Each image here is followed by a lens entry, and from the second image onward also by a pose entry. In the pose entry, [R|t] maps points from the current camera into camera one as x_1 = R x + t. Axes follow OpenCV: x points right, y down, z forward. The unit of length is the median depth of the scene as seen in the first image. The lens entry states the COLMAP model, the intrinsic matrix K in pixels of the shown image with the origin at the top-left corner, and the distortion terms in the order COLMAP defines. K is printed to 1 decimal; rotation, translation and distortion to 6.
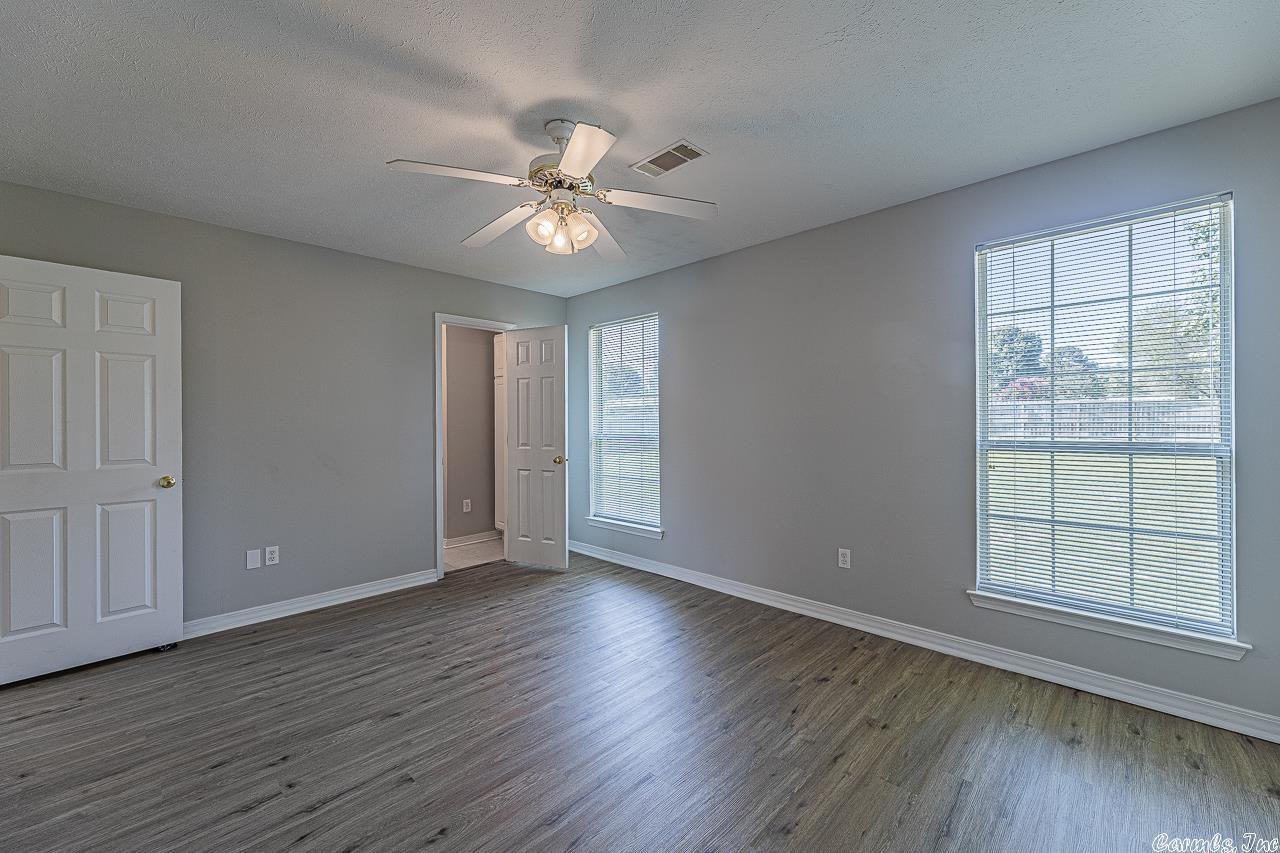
lens RADIAL K [[514.1, 0, 648.7], [0, 514.1, 421.7], [0, 0, 1]] dist [0.001139, 0.000094]
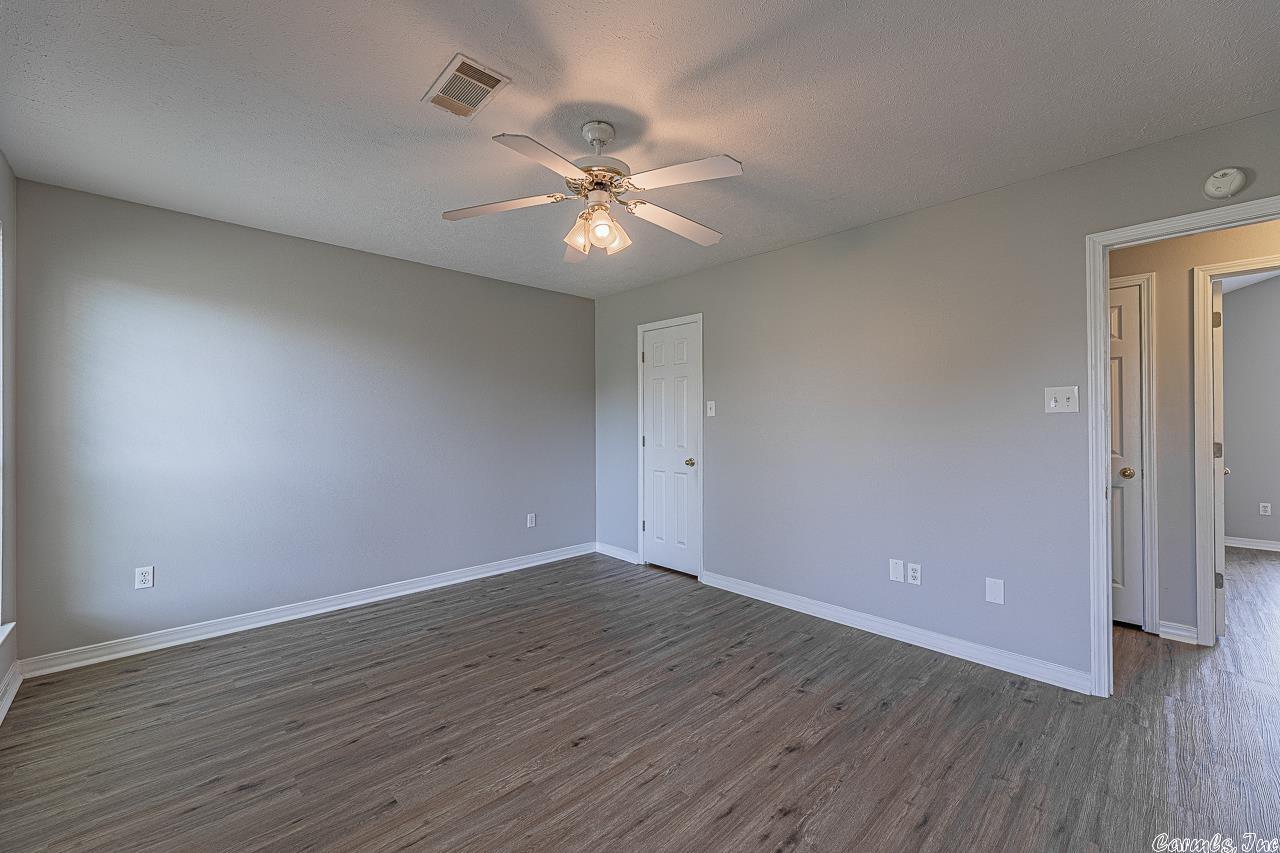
lens RADIAL K [[514.1, 0, 646.4], [0, 514.1, 421.7], [0, 0, 1]] dist [0.001139, 0.000094]
pose [[-0.999139, 0.010466, 0.040147, -0.207048], [0.010501, 0.999945, 0.000675, -0.002149], [-0.040138, 0.001096, -0.999194, 1.388986]]
